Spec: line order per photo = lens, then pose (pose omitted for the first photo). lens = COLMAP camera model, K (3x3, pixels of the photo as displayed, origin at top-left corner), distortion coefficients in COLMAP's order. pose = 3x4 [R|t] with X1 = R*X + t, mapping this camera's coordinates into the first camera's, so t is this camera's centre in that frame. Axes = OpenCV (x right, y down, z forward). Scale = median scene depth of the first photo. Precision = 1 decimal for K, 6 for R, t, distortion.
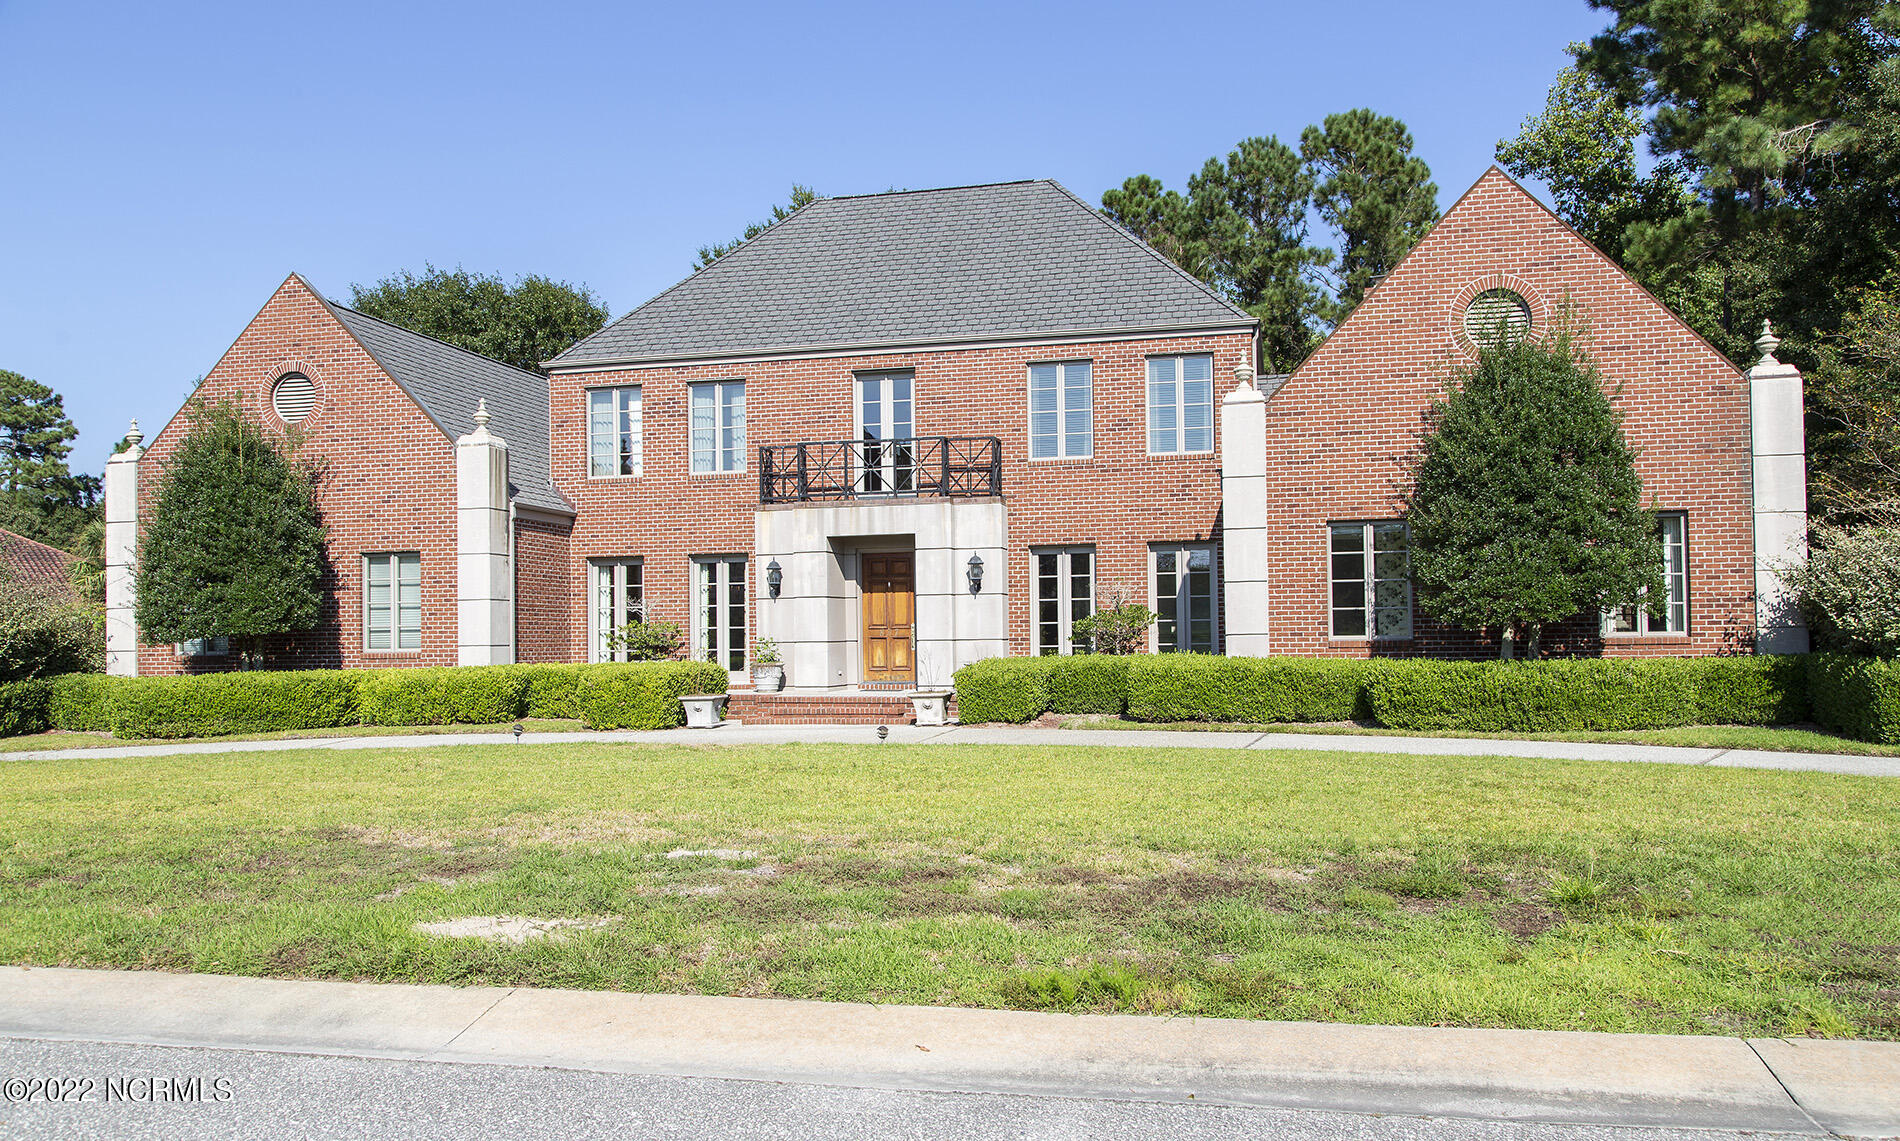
lens RADIAL K [[1522.3, 0, 950.3], [0, 1522.3, 580.5], [0, 0, 1]] dist [0.005411, -0.001124]
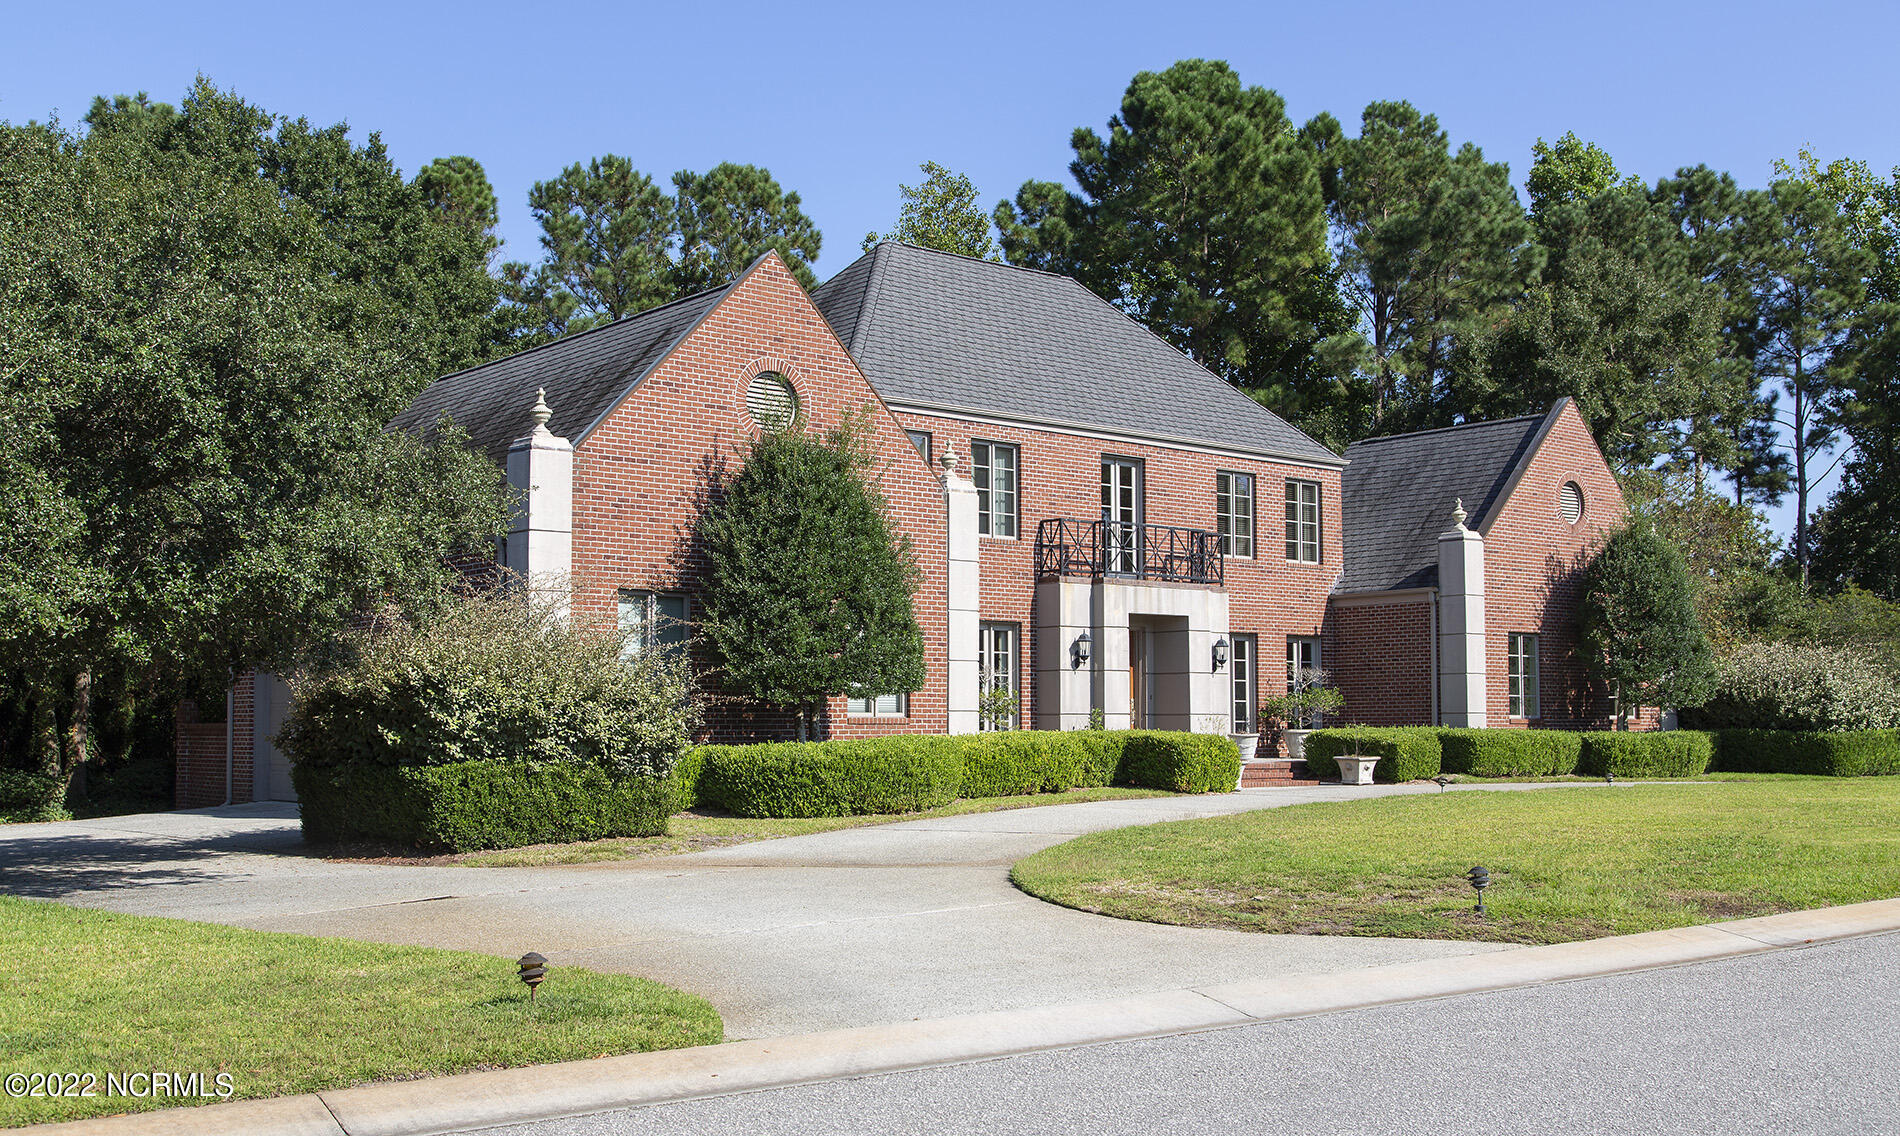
lens RADIAL K [[1983.9, 0, 949.8], [0, 1983.9, 566.4], [0, 0, 1]] dist [0.023466, 0.000000]
pose [[0.546820, 0.073934, 0.833979, -1.300210], [-0.040244, 0.997263, -0.062022, 0.029044], [-0.836282, 0.000353, 0.548299, 0.359445]]
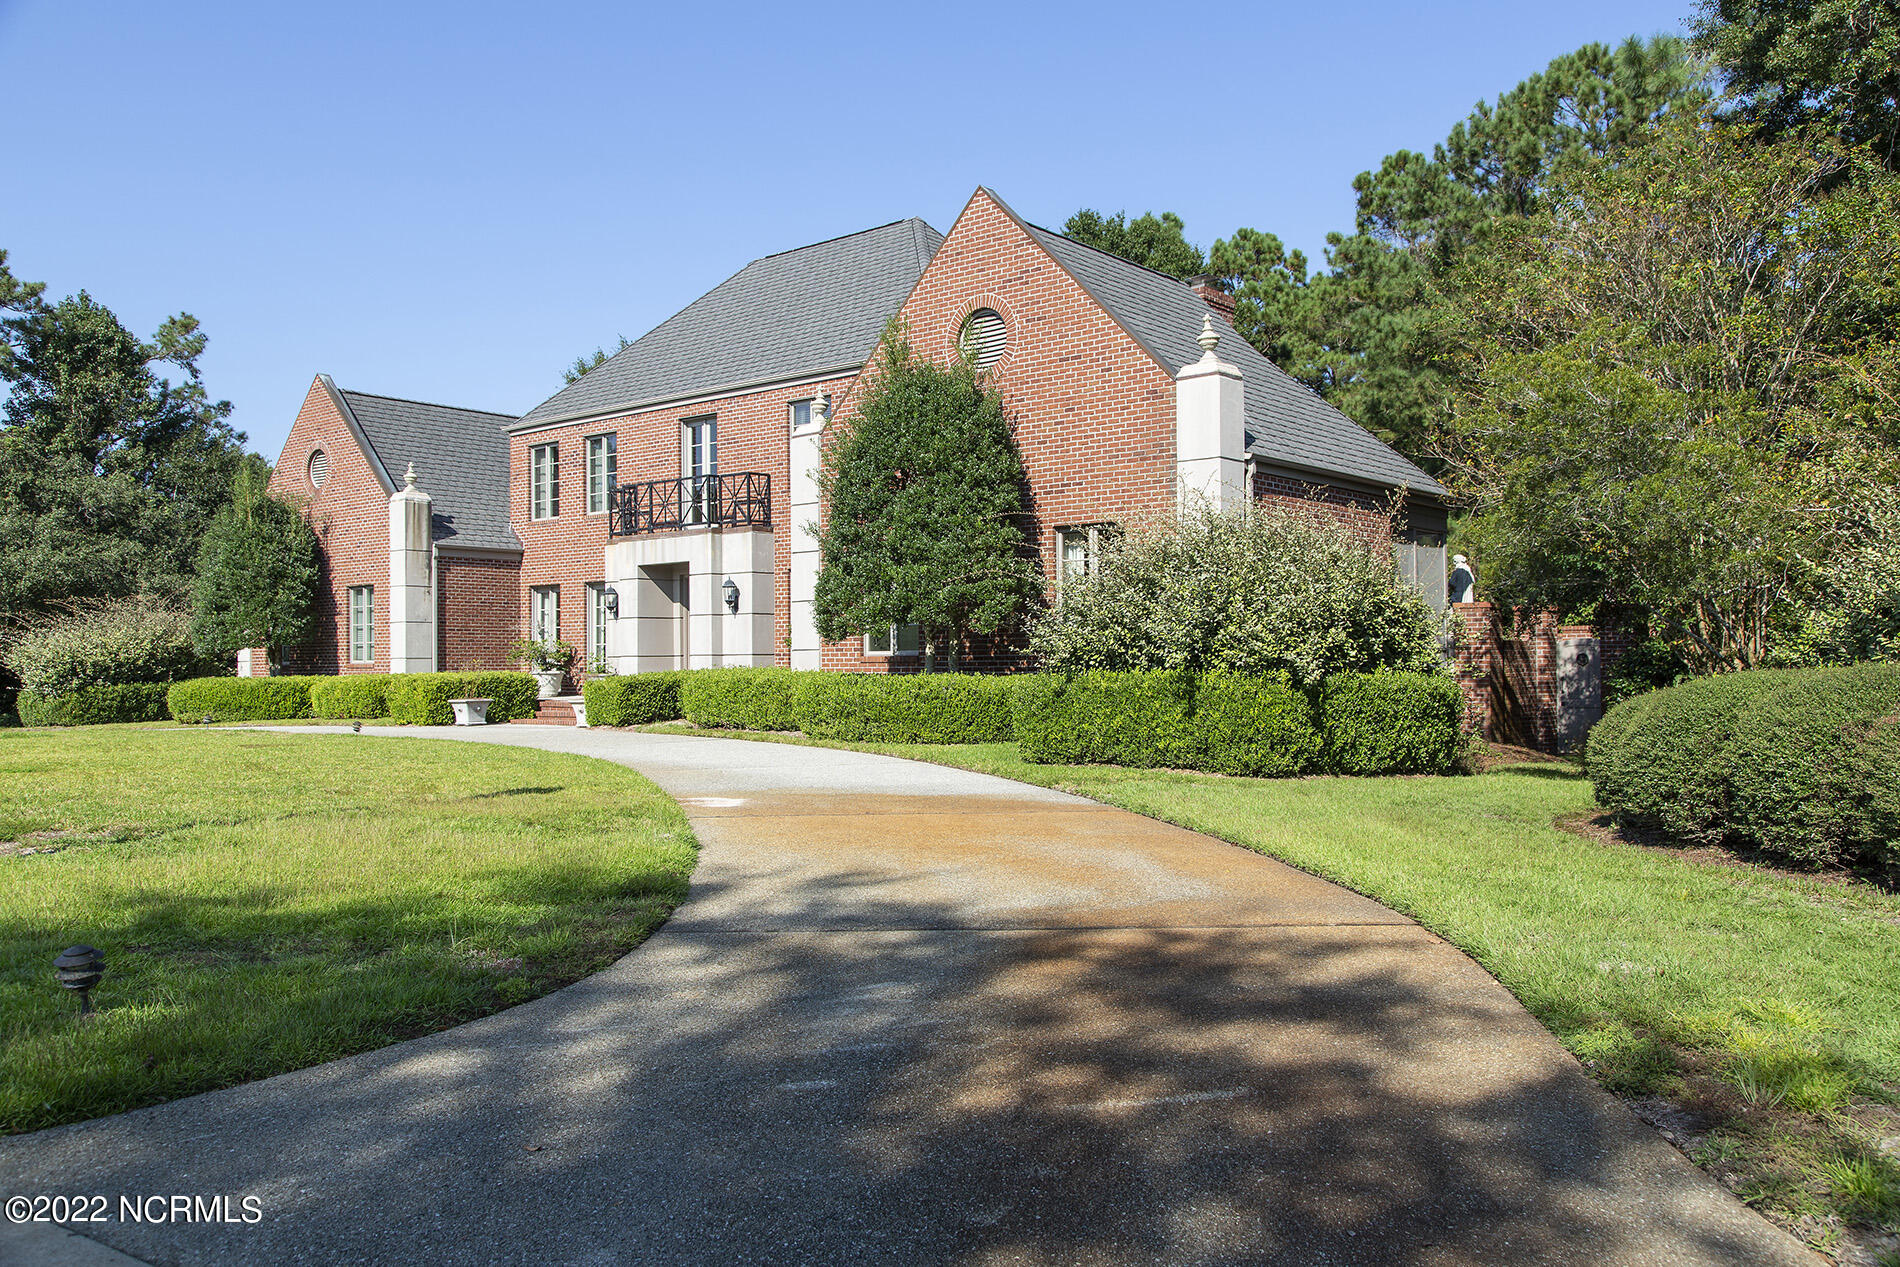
lens RADIAL K [[1562.7, 0, 949.1], [0, 1562.7, 635.3], [0, 0, 1]] dist [0.013535, 0.003683]
pose [[0.884573, -0.003584, -0.466388, 0.686549], [0.016327, 0.999596, 0.023285, 0.000524], [0.466116, -0.028212, 0.884274, 0.055214]]
